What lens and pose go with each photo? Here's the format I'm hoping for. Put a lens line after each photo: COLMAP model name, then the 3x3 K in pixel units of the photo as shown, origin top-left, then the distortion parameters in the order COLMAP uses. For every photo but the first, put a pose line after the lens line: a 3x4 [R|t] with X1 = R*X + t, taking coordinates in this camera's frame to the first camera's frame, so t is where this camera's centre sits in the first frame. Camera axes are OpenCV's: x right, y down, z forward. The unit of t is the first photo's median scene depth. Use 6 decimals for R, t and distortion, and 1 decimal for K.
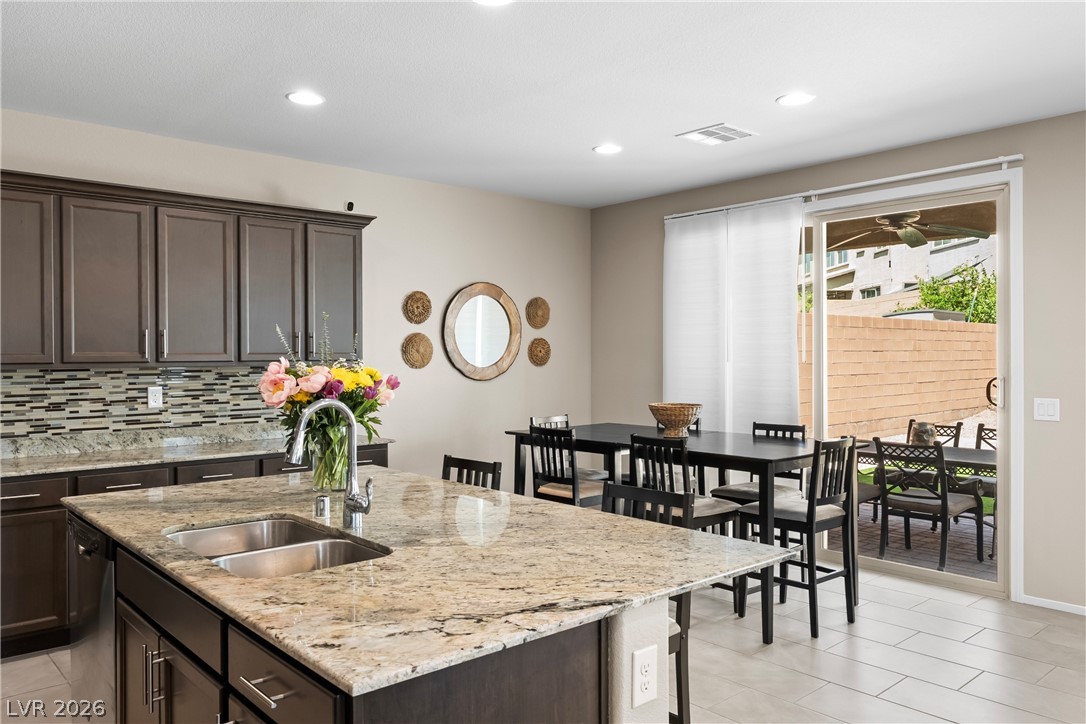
lens RADIAL K [[786.0, 0, 543.5], [0, 786.0, 361.0], [0, 0, 1]] dist [0.004760, -0.007759]
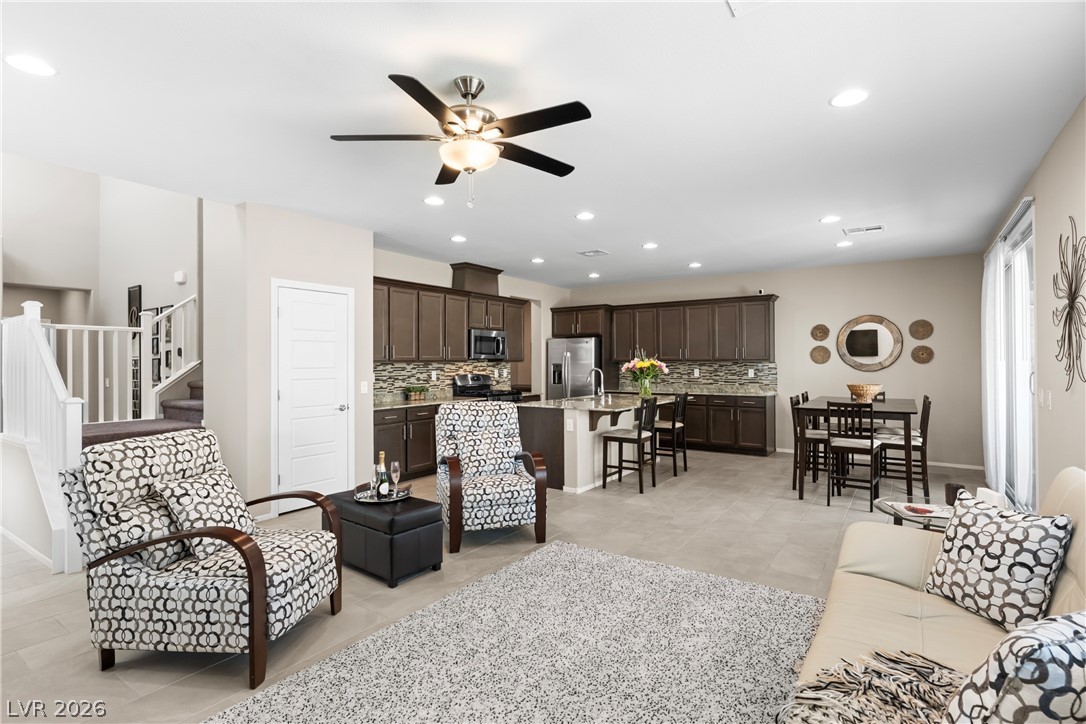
lens RADIAL K [[525.5, 0, 542.9], [0, 525.5, 360.0], [0, 0, 1]] dist [0.000054, 0.000867]
pose [[0.223052, 0.002066, -0.974804, 1.136464], [-0.002852, 0.999995, 0.001467, -0.000554], [0.974802, 0.002453, 0.223057, 0.051002]]
